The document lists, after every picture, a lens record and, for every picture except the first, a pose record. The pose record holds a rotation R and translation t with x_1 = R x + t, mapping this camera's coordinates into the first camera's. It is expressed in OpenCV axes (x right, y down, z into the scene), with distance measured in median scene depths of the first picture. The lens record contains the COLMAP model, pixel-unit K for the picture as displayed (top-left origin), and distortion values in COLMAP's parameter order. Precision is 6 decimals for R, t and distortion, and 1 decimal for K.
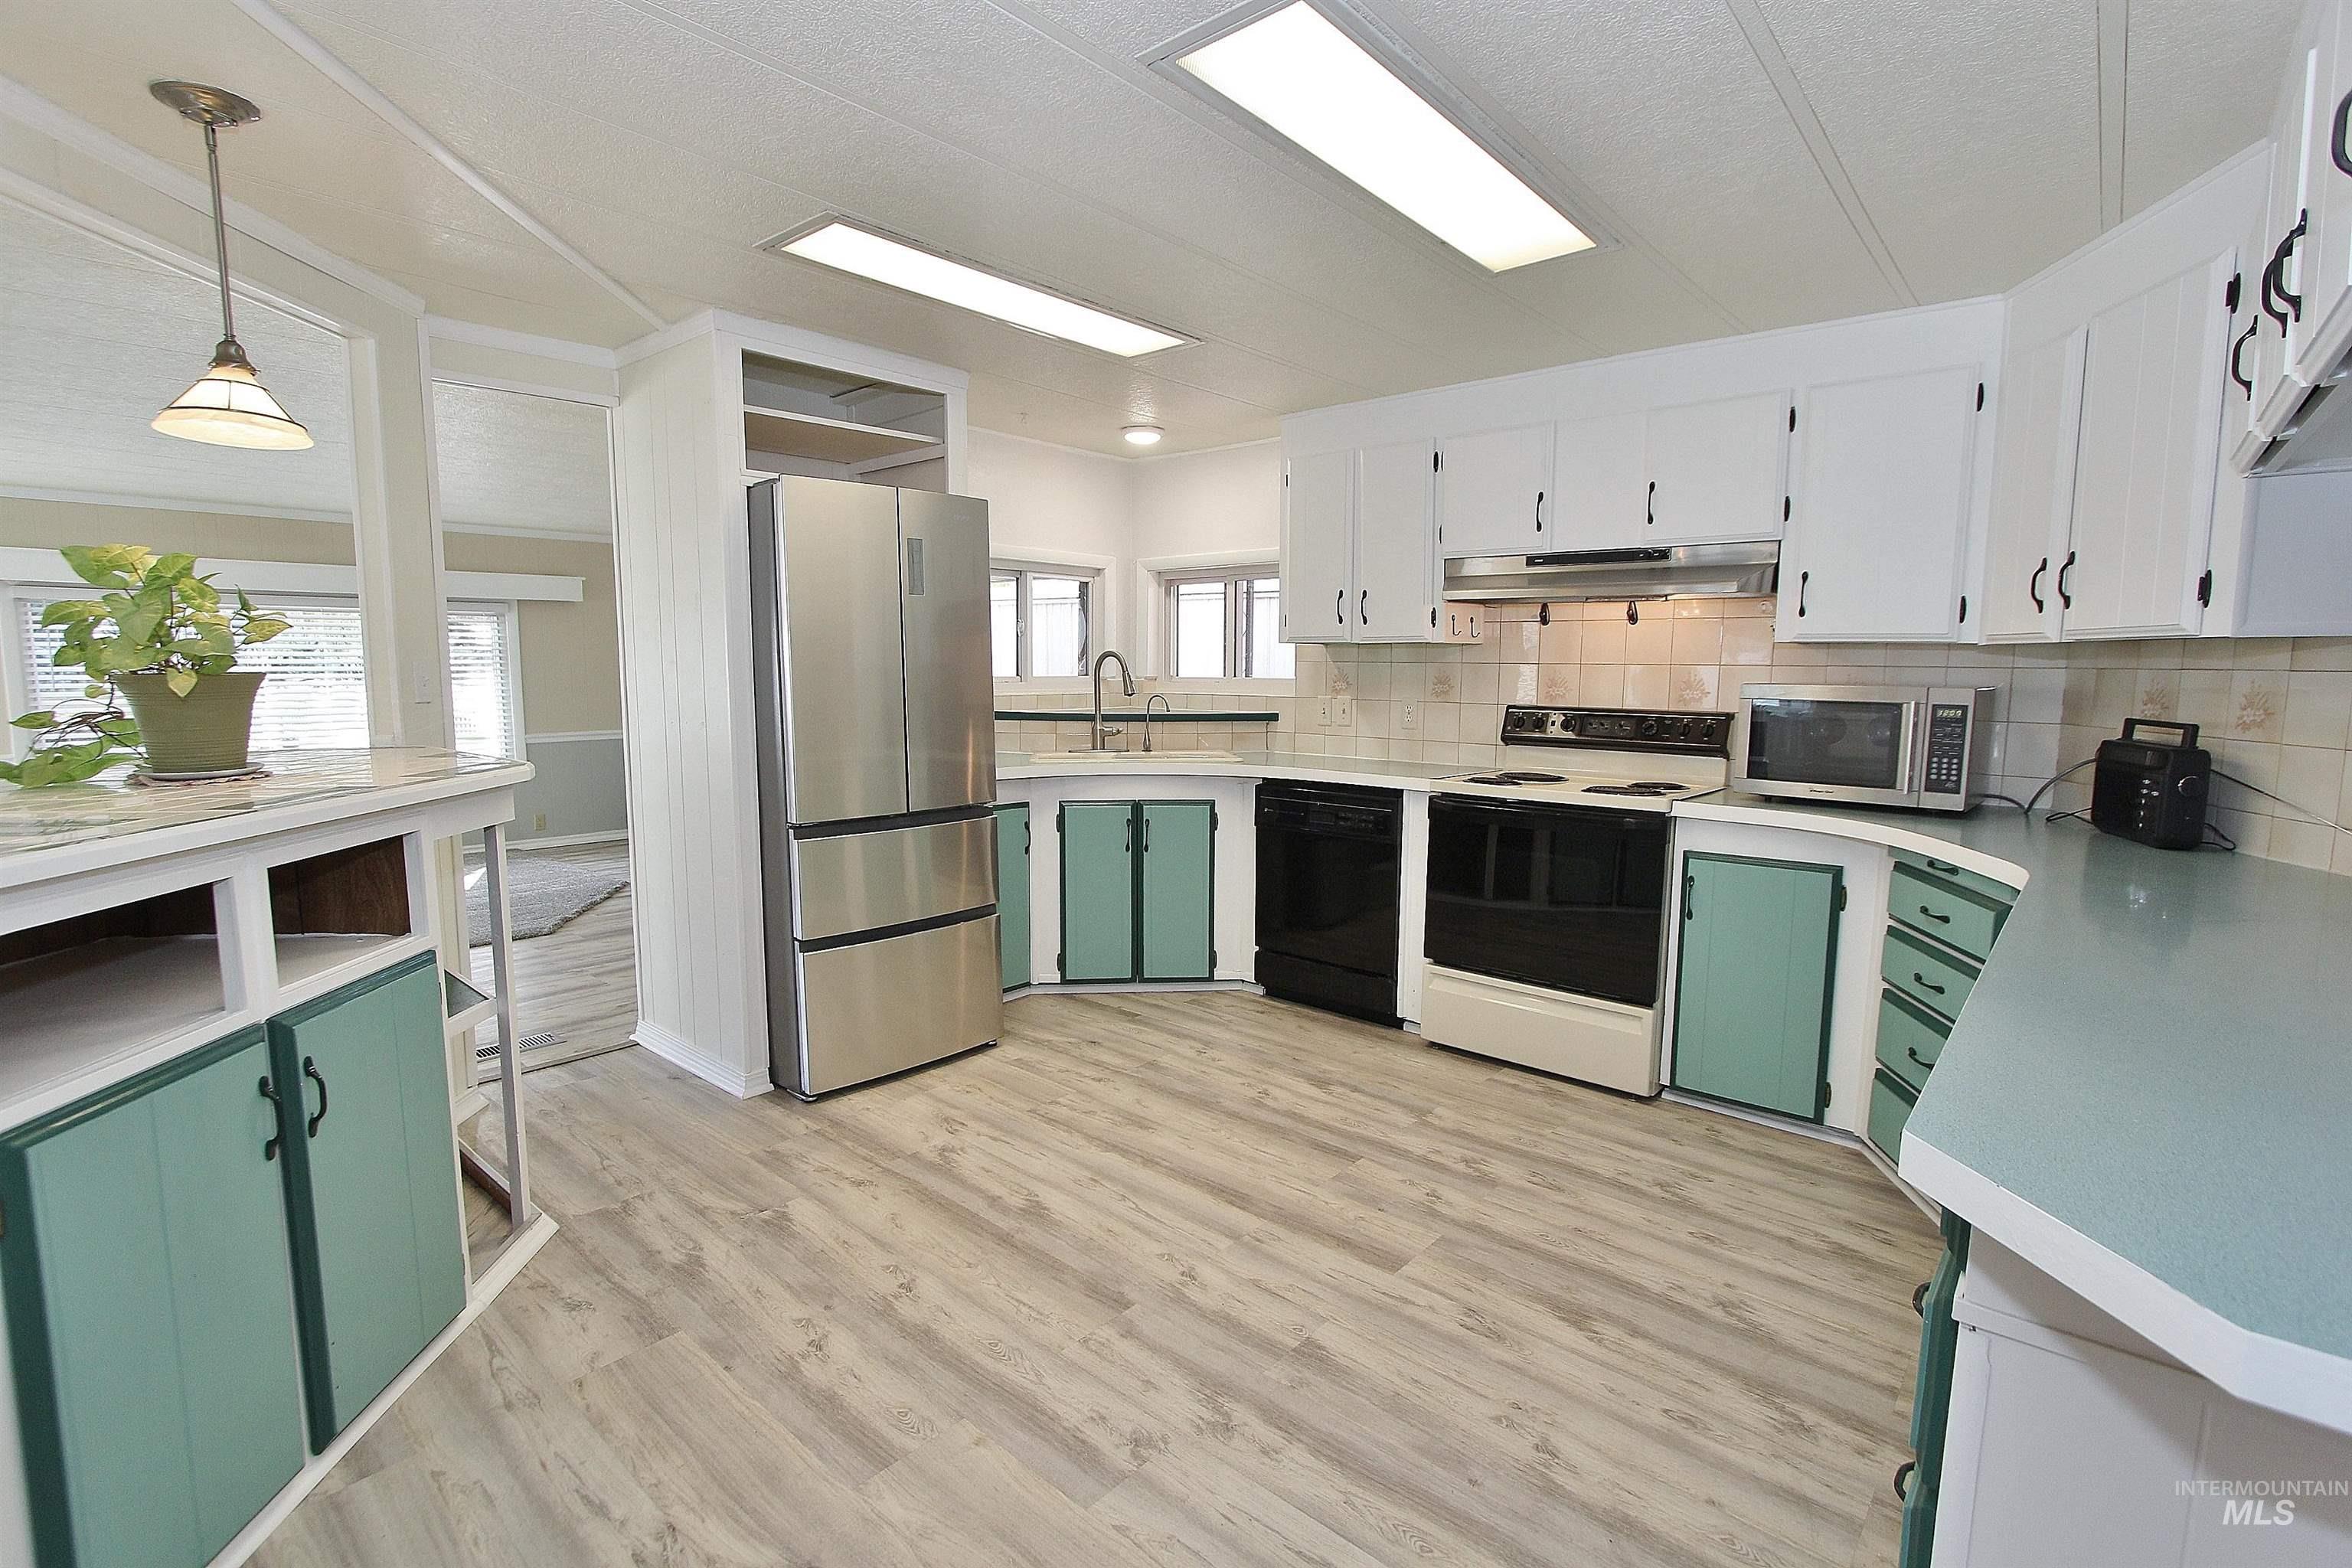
lens RADIAL K [[1077.9, 0, 1167.8], [0, 1077.9, 785.5], [0, 0, 1]] dist [-0.016256, 0.002293]
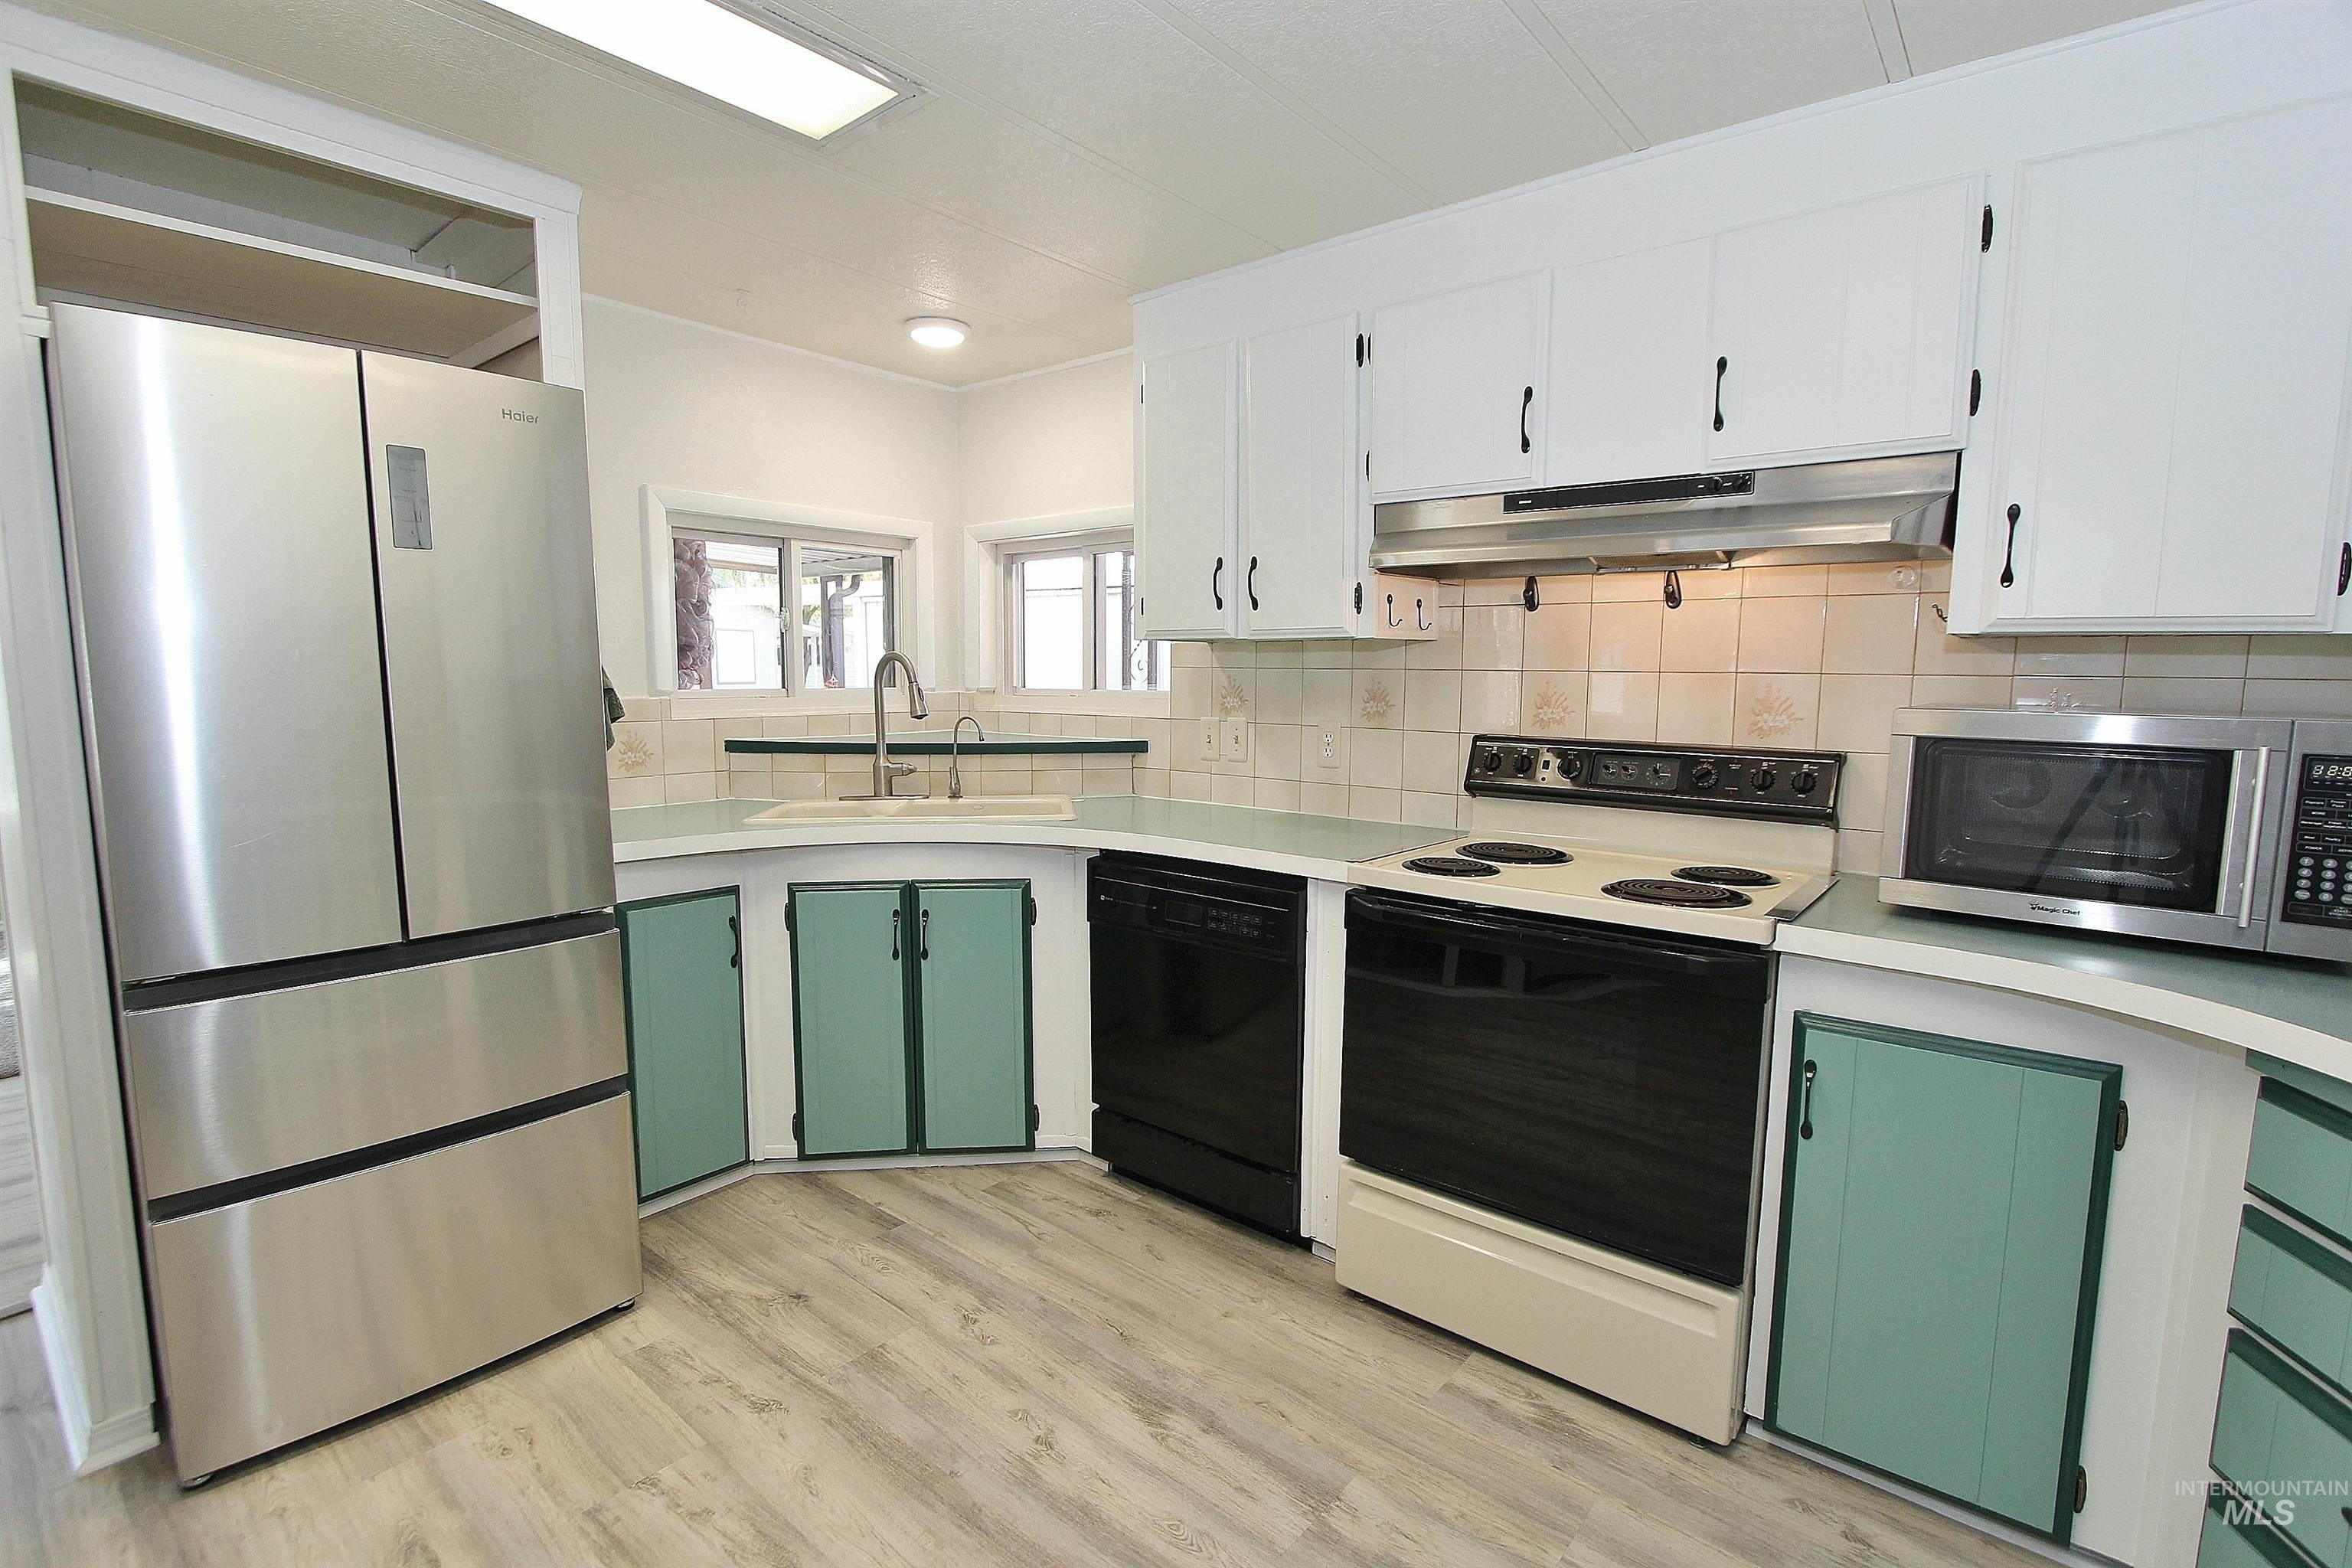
lens RADIAL K [[1077.9, 0, 1167.4], [0, 1077.9, 784.0], [0, 0, 1]] dist [-0.016256, 0.002293]
pose [[0.999554, -0.003475, 0.029673, 0.145669], [0.003603, 0.999984, -0.004257, -0.055780], [-0.029658, 0.004362, 0.999551, 0.467237]]
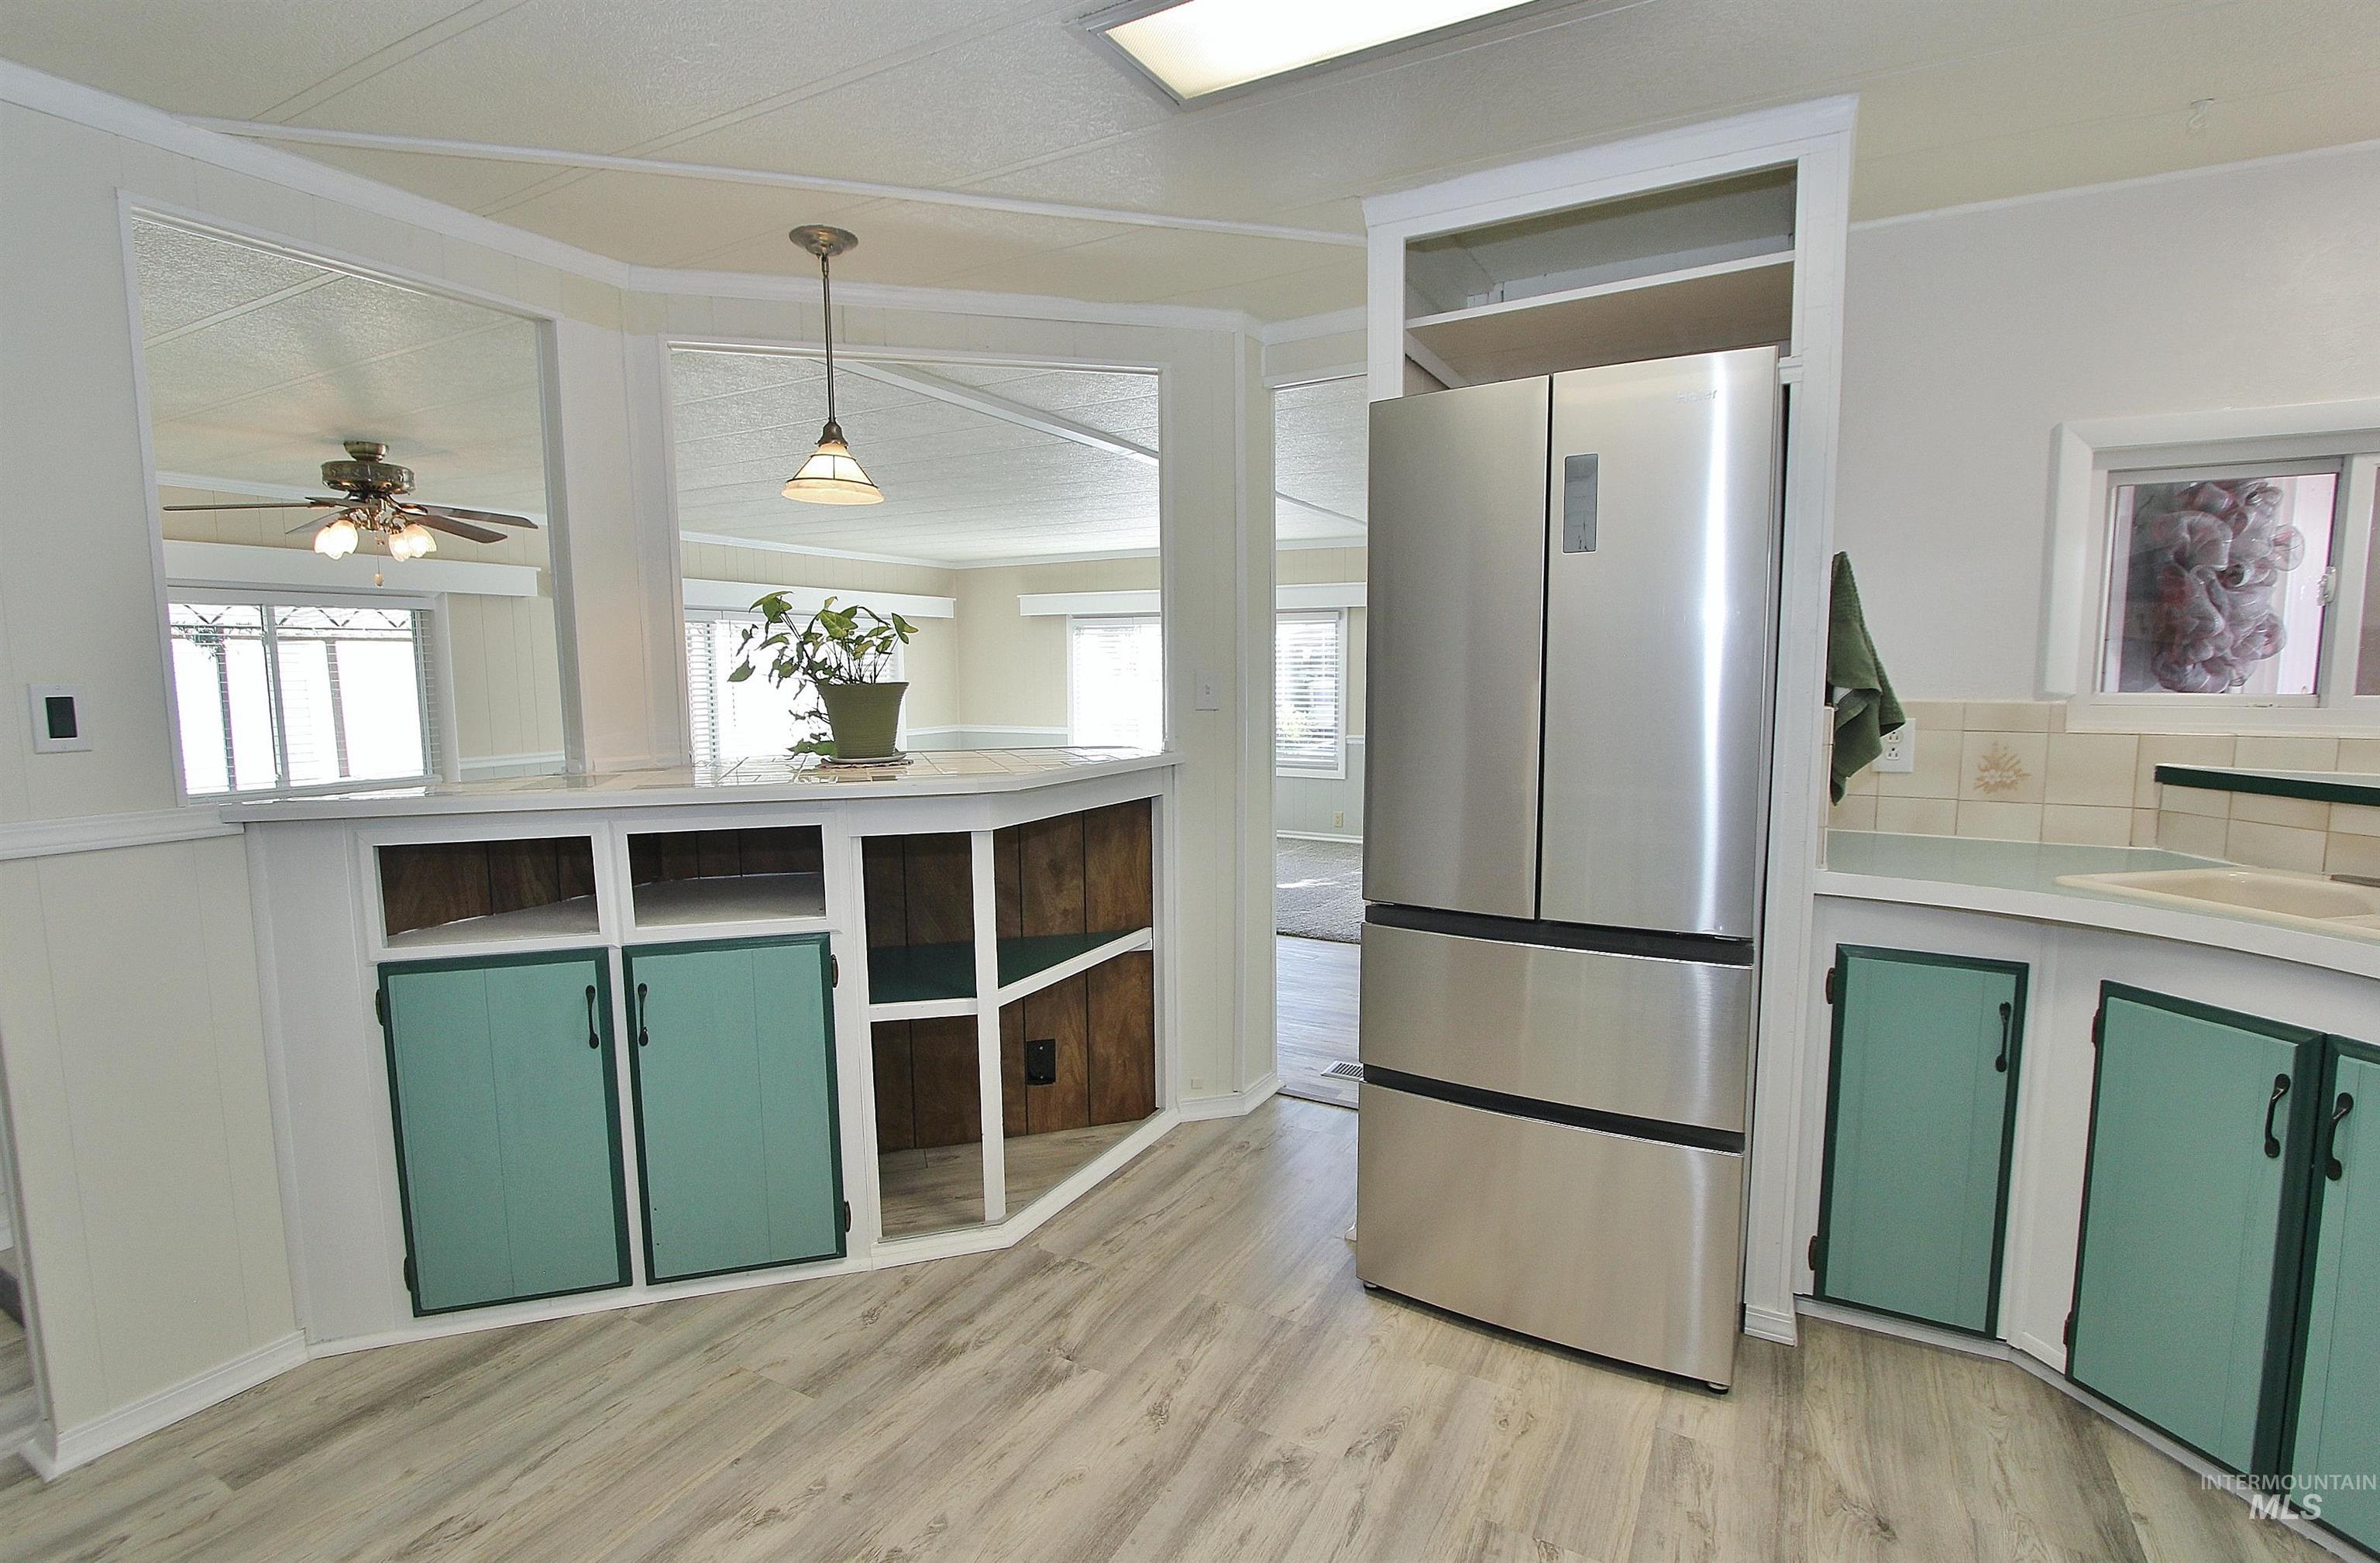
lens RADIAL K [[1090.6, 0, 1190.9], [0, 1090.6, 792.2], [0, 0, 1]] dist [-0.016256, 0.002293]
pose [[0.217958, 0.101891, -0.970625, 0.318732], [-0.100239, 0.991613, 0.081585, -0.080866], [0.970797, 0.079512, 0.226343, 0.718979]]
